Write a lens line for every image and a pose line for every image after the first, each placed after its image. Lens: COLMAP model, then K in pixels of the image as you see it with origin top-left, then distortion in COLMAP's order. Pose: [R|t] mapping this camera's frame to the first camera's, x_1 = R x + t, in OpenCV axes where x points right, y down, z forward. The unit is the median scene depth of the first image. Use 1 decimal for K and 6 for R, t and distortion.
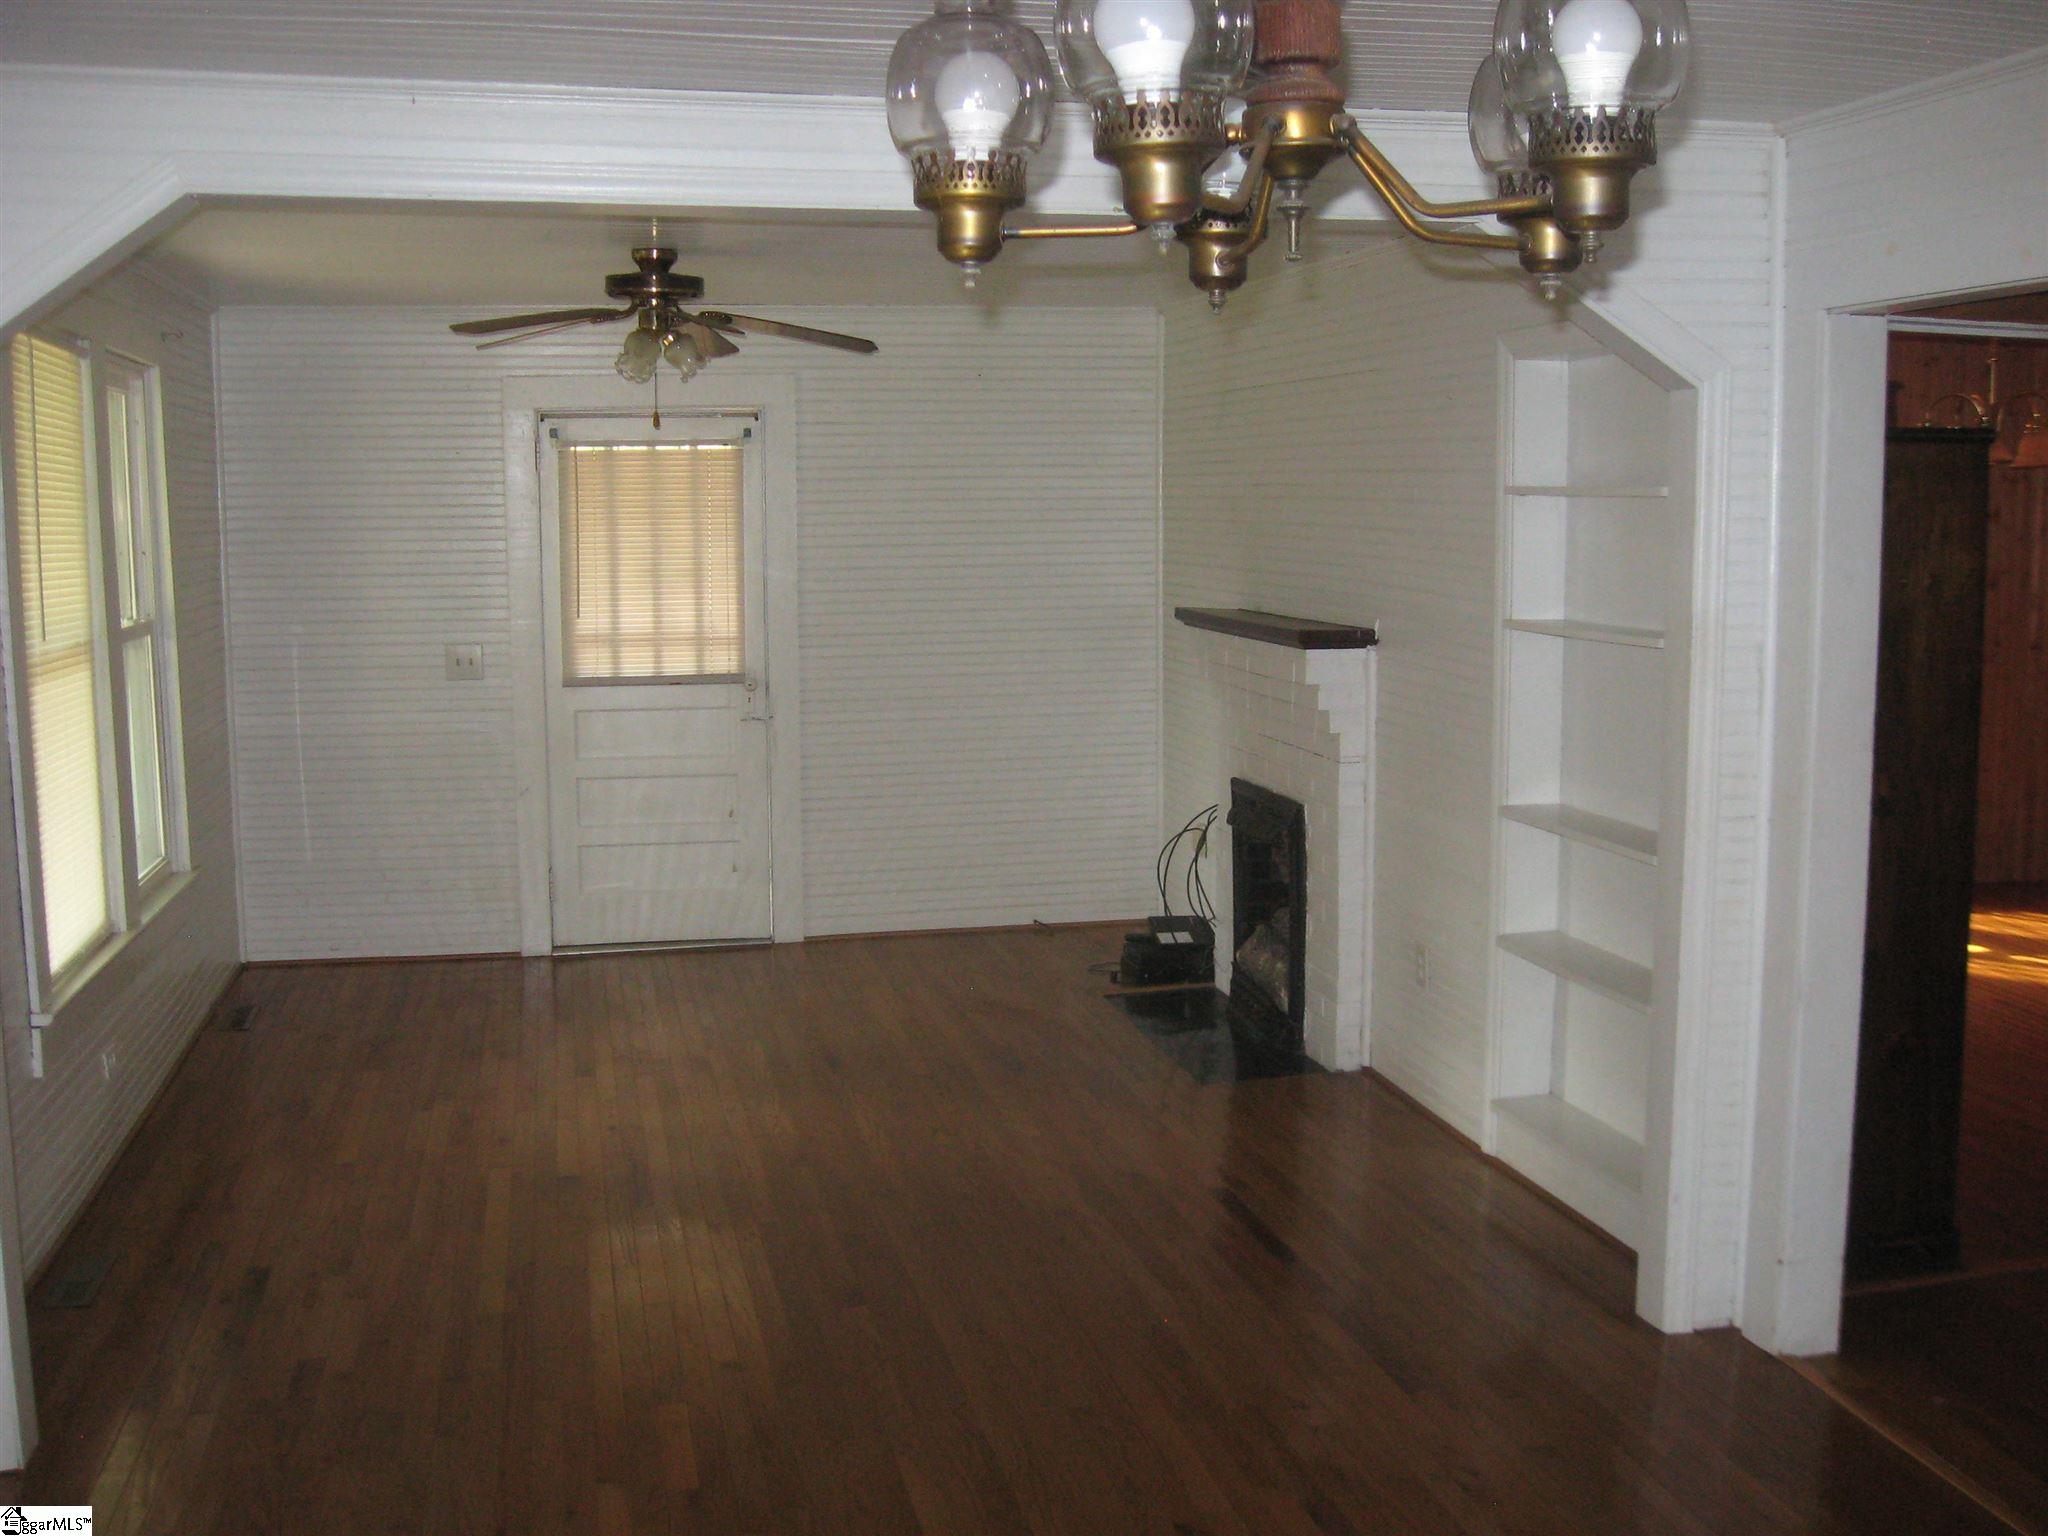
lens RADIAL K [[2130.0, 0, 1024.0], [0, 2130.0, 768.0], [0, 0, 1]] dist [-0.152585, 0.019720]
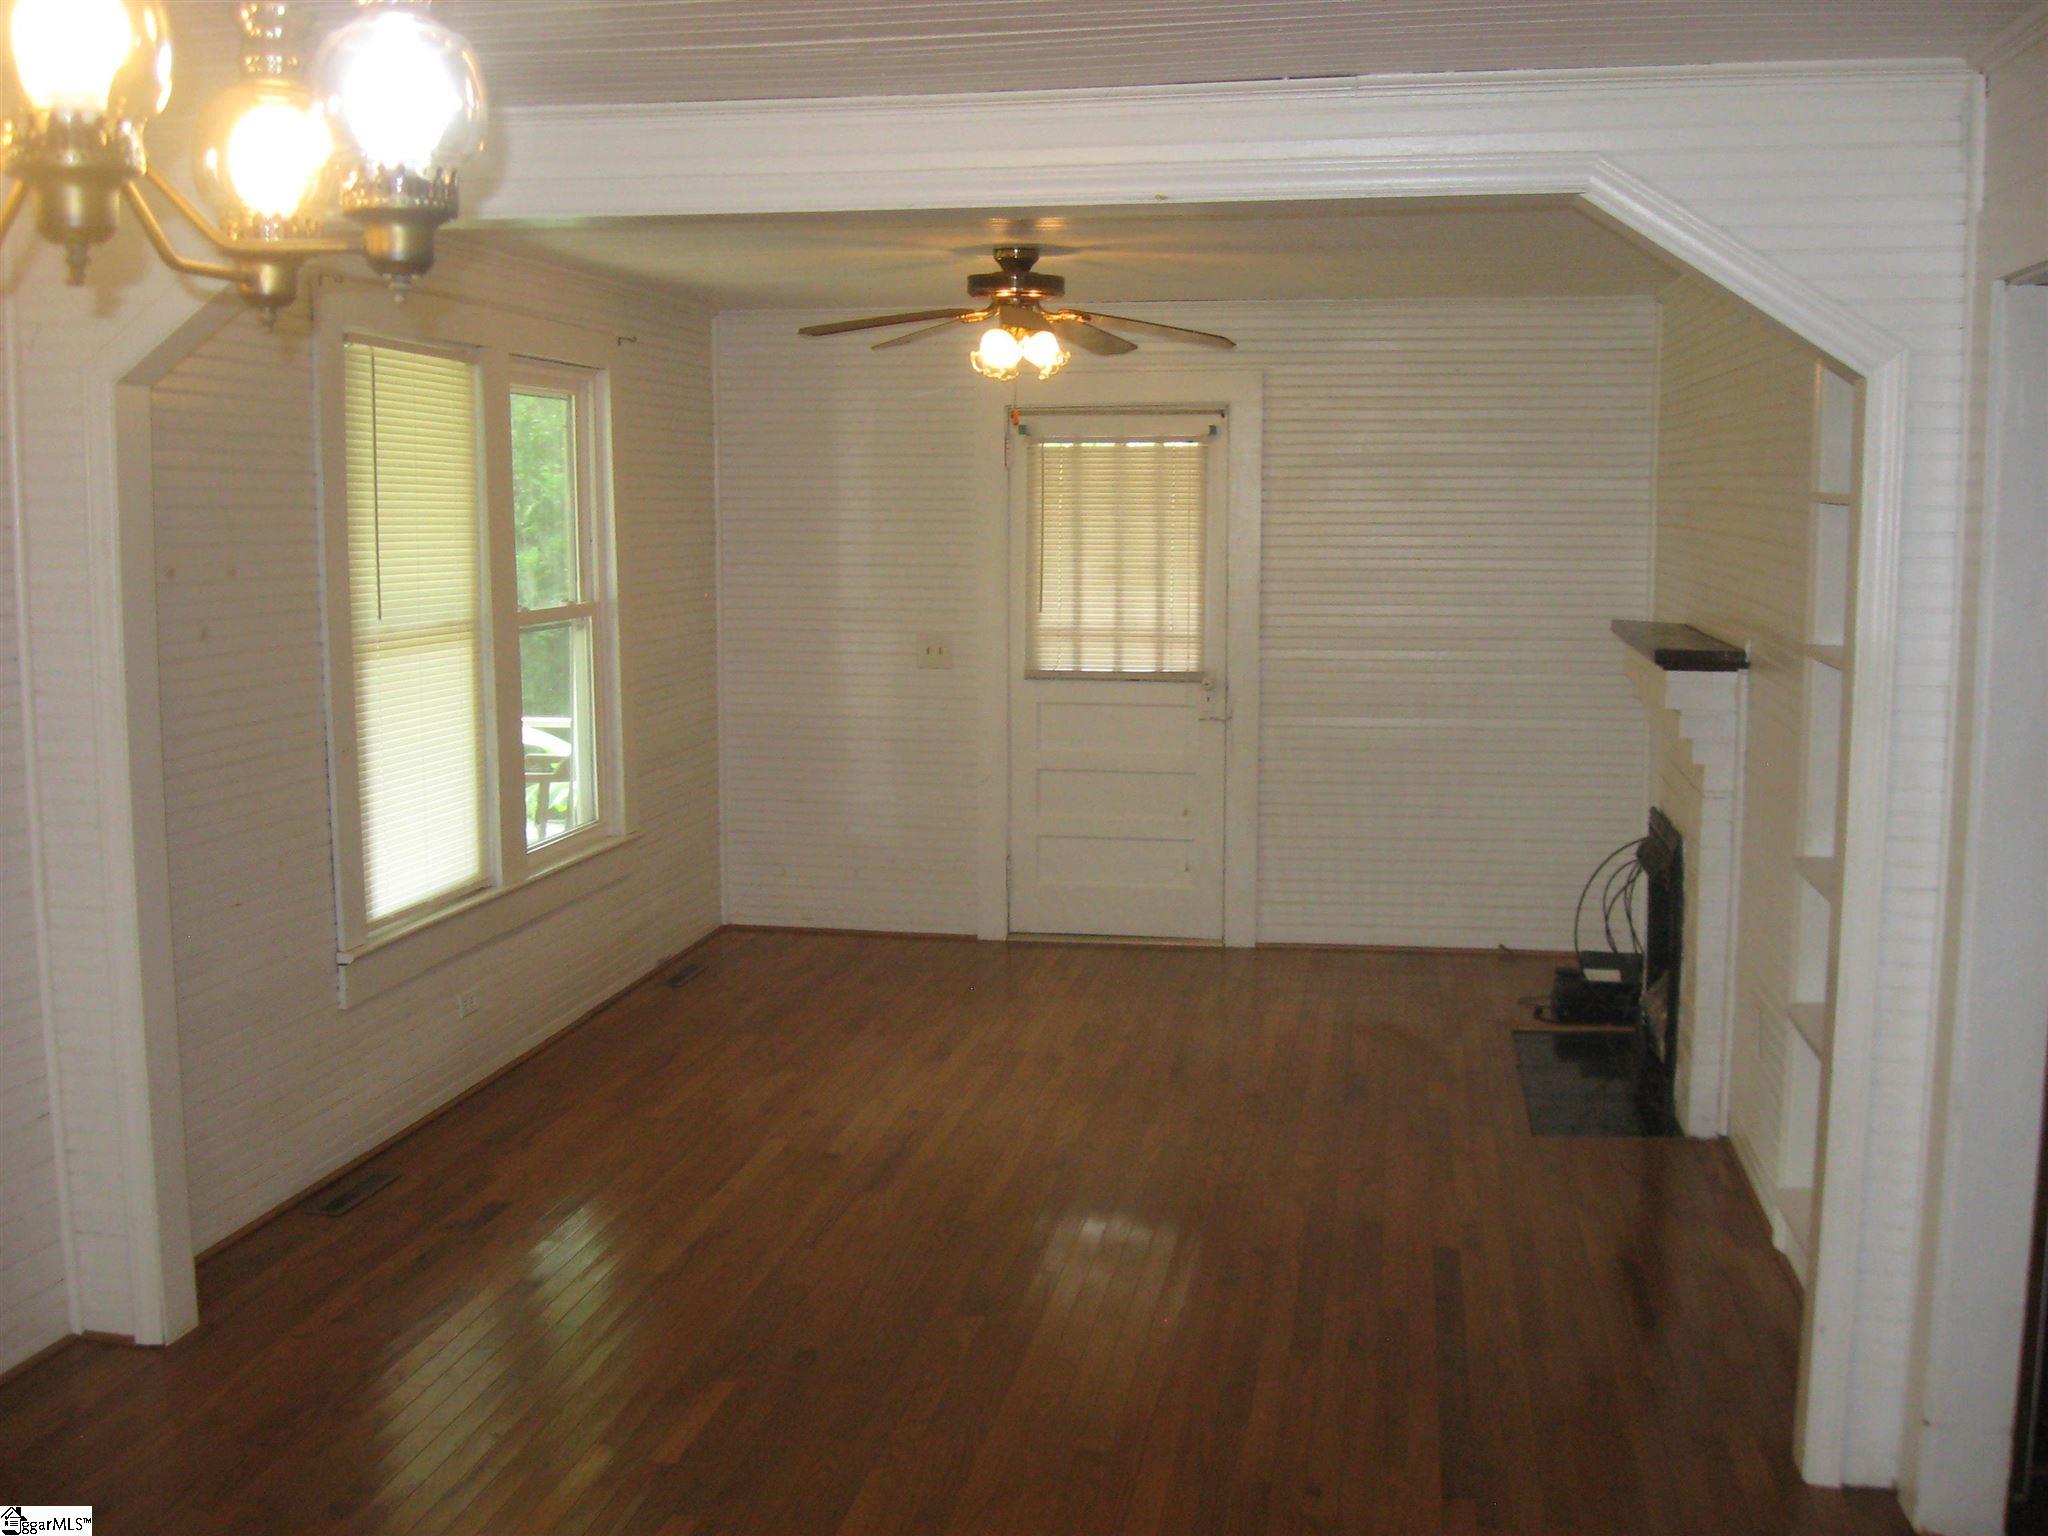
lens RADIAL K [[2130.0, 0, 1024.0], [0, 2130.0, 768.0], [0, 0, 1]] dist [-0.152585, 0.019720]
pose [[0.921215, 0.054148, -0.385267, 0.183432], [-0.052999, 0.998502, 0.013609, -0.009571], [0.385426, 0.007882, 0.922705, 0.054271]]
